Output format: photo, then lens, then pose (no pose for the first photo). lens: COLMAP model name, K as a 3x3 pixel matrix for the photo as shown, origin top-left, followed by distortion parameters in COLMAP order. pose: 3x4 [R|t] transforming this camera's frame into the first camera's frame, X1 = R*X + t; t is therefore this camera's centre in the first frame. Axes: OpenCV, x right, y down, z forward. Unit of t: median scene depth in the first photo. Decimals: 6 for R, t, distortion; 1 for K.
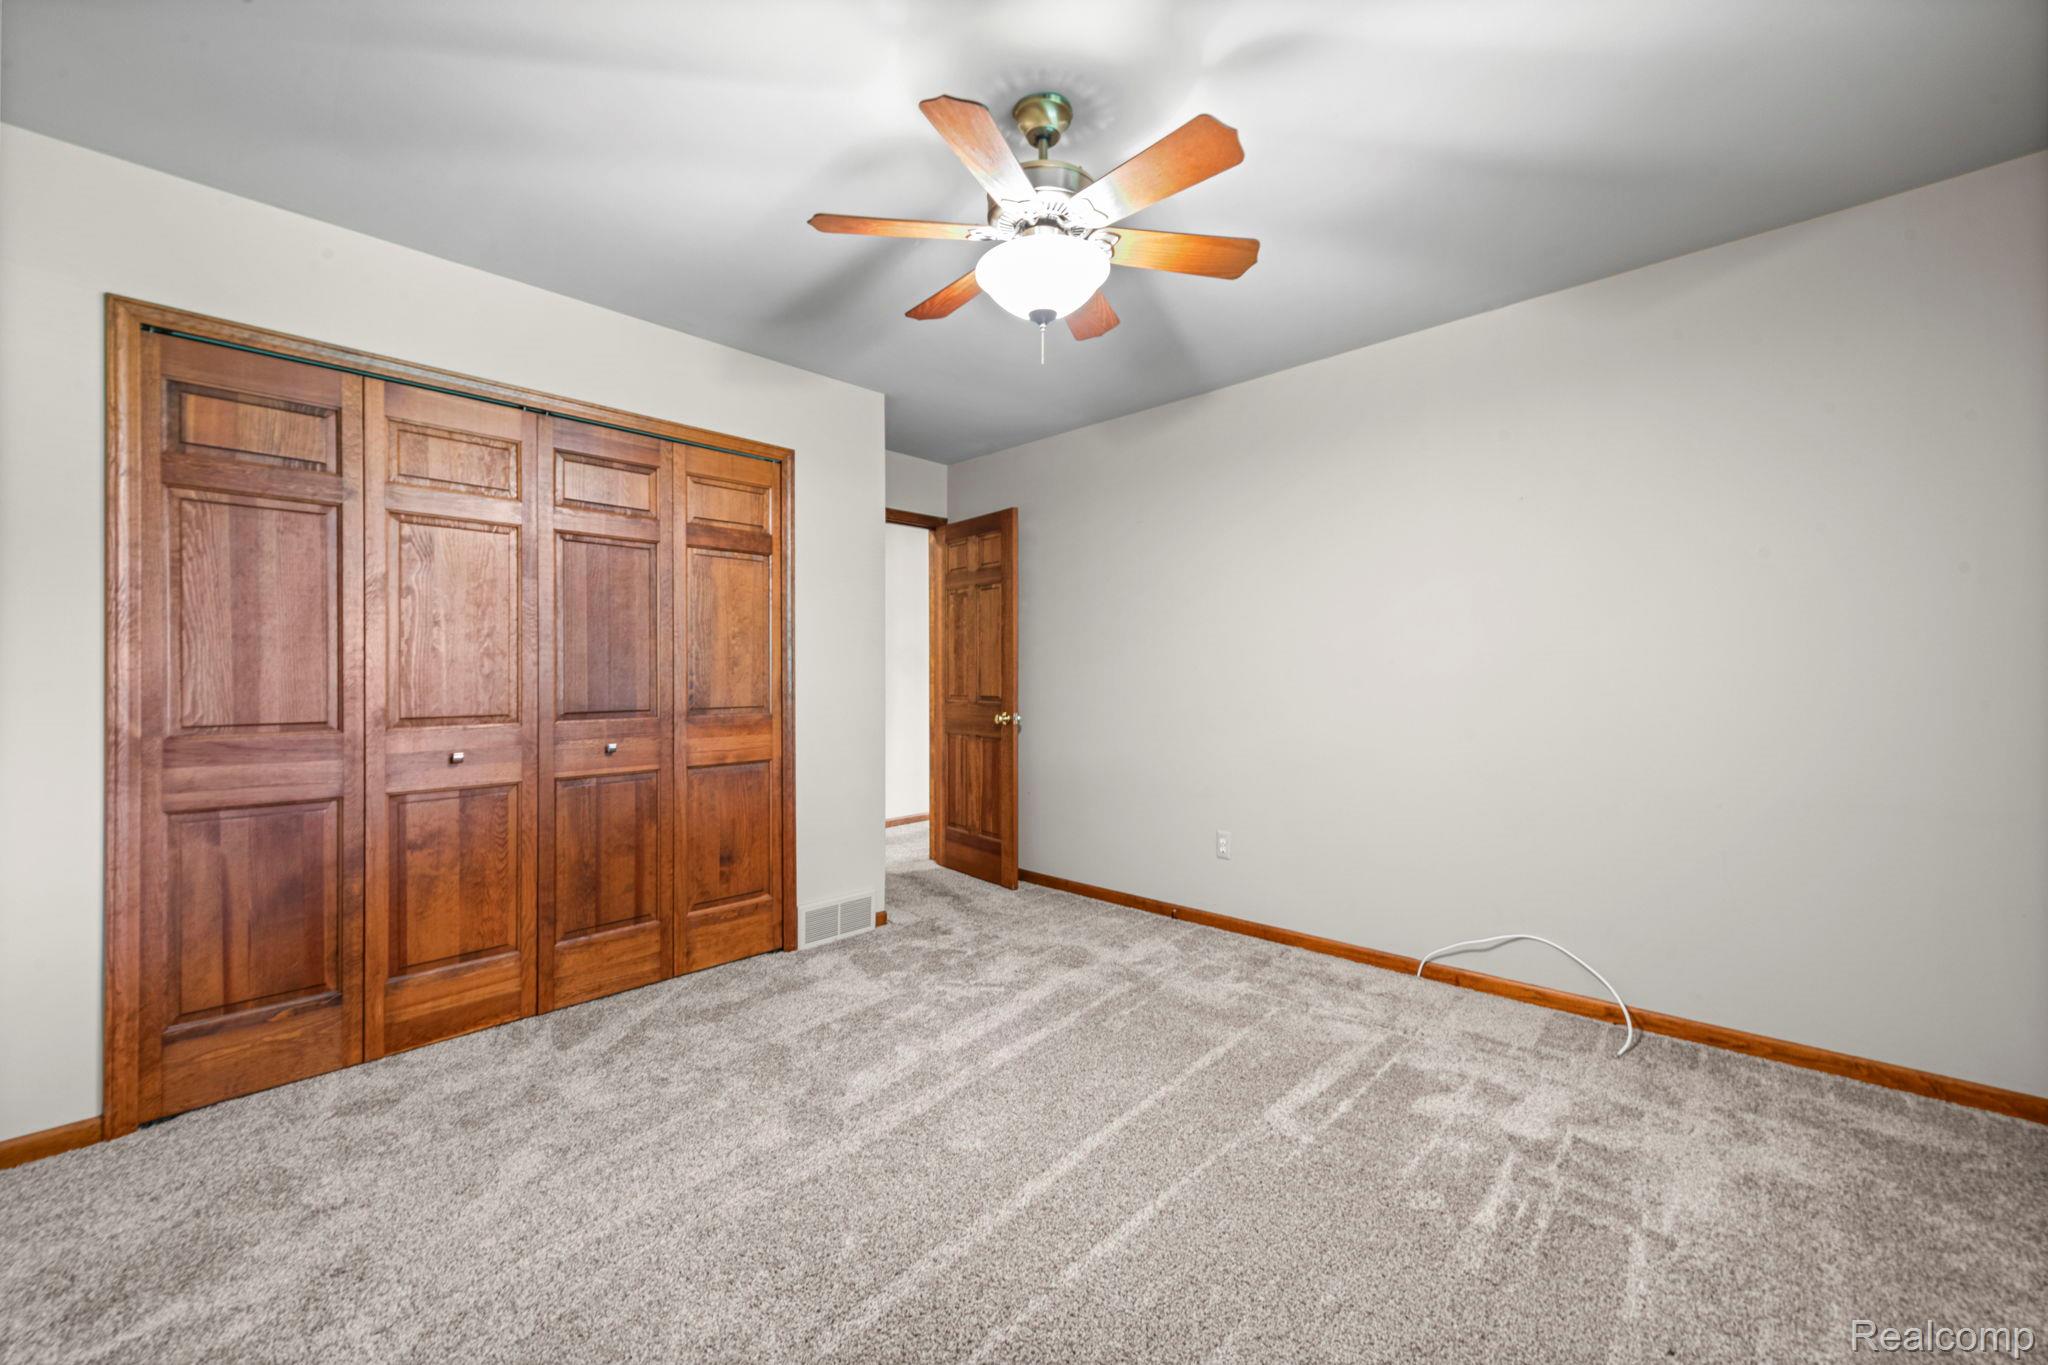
lens RADIAL K [[947.0, 0, 1024.0], [0, 947.0, 682.5], [0, 0, 1]] dist [0.001344, -0.000024]
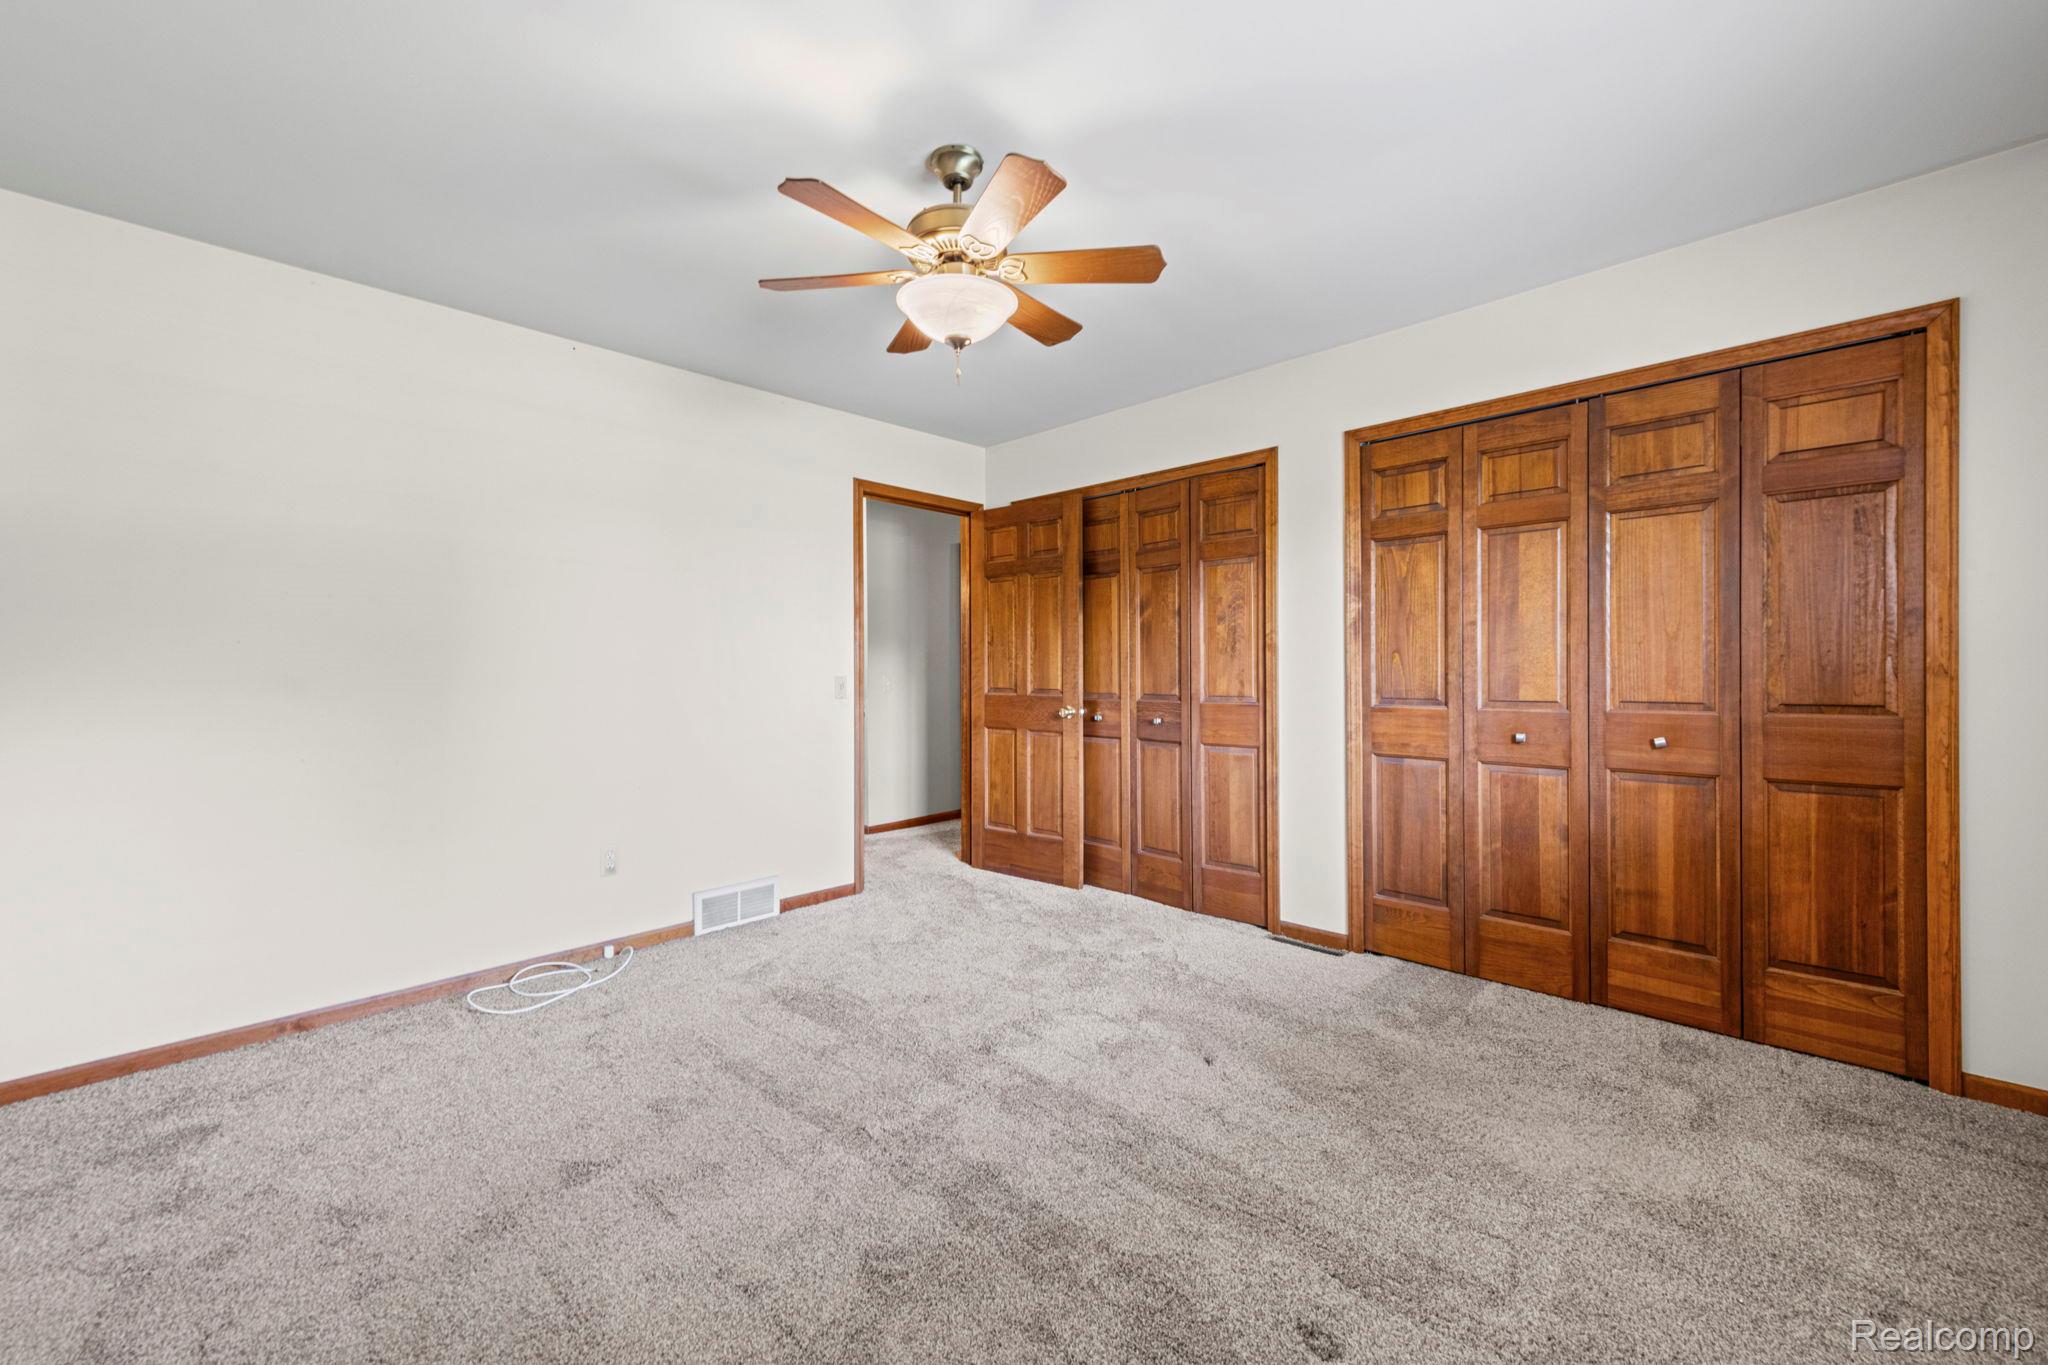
lens RADIAL K [[809.1, 0, 1027.5], [0, 809.1, 678.9], [0, 0, 1]] dist [-0.000439, -0.000162]
pose [[-0.107335, 0.011816, -0.994153, 0.491857], [0.004527, 0.999925, 0.011395, -0.005229], [0.994213, -0.003277, -0.107381, 0.617552]]
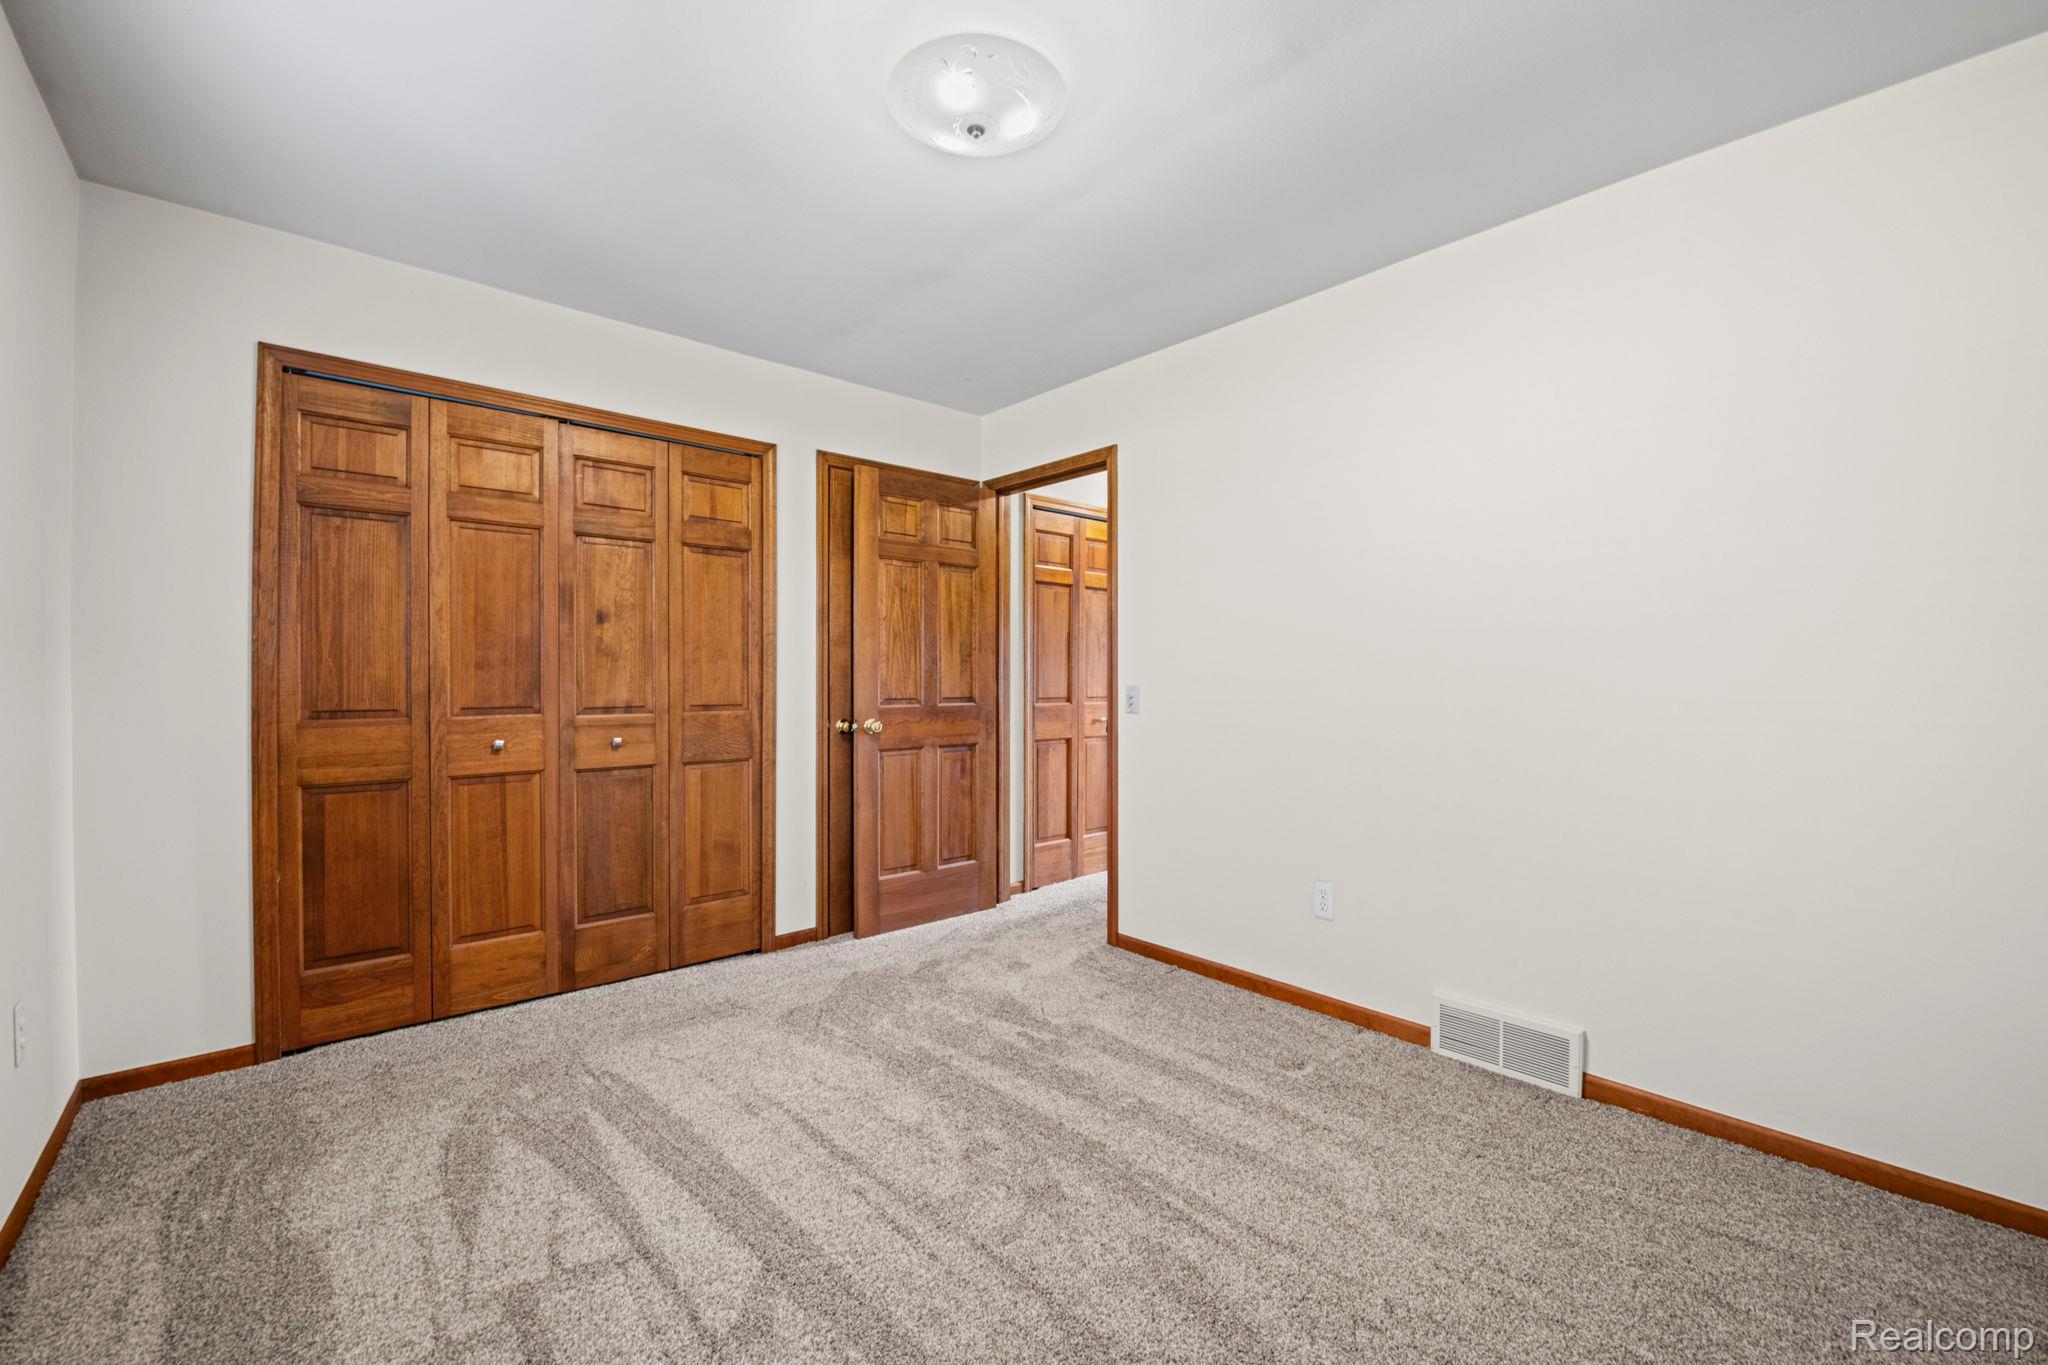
lens RADIAL K [[809.1, 0, 1027.5], [0, 809.1, 678.9], [0, 0, 1]] dist [-0.000439, -0.000162]
pose [[0.980437, 0.011598, -0.196490, 0.165002], [-0.012861, 0.999904, -0.005155, -0.001131], [0.196411, 0.007581, 0.980492, 0.208329]]
